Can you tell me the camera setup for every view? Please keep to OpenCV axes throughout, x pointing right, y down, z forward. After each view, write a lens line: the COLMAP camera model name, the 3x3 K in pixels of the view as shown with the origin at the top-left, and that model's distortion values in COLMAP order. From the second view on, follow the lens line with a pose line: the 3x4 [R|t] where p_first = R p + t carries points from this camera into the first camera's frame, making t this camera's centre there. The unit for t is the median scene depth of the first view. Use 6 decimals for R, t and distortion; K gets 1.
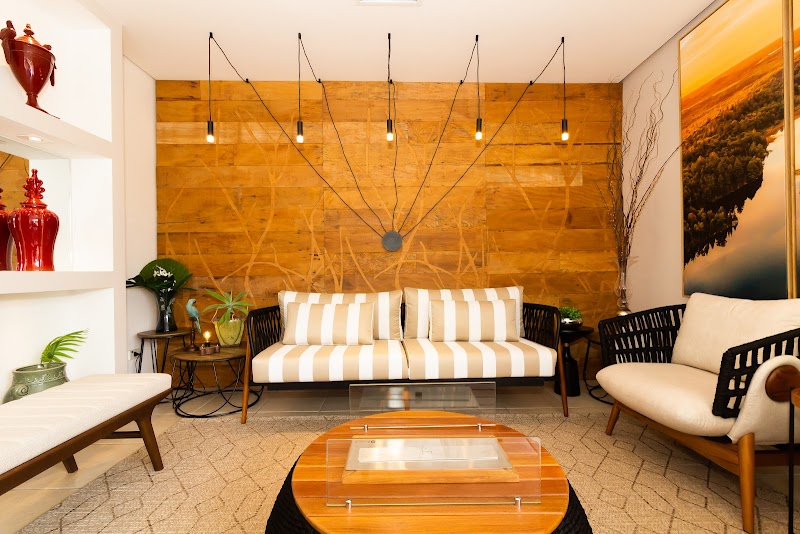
lens RADIAL K [[370.4, 0, 400.0], [0, 370.4, 267.0], [0, 0, 1]] dist [0.003411, 0.000380]
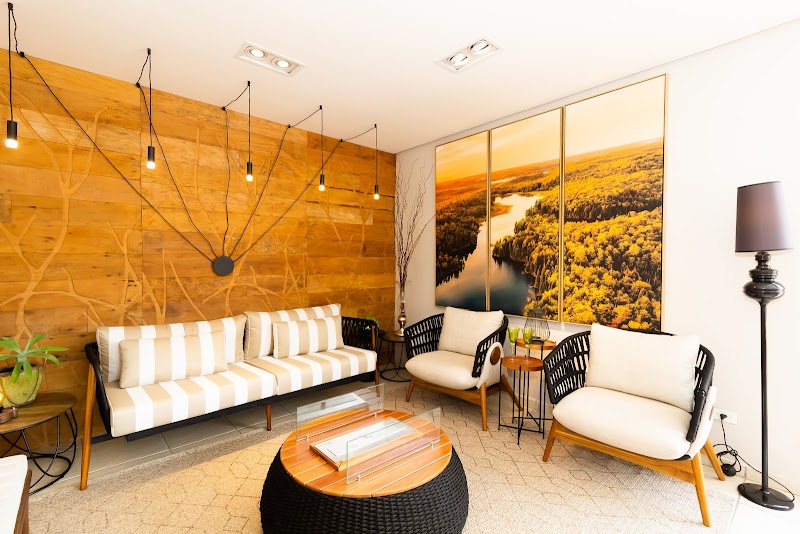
lens RADIAL K [[370.4, 0, 400.0], [0, 370.4, 267.0], [0, 0, 1]] dist [0.003411, 0.000380]
pose [[0.757588, 0.002322, 0.652729, -0.329118], [-0.017376, 0.999711, 0.016611, -0.094626], [-0.652502, -0.023927, 0.757409, -0.096365]]
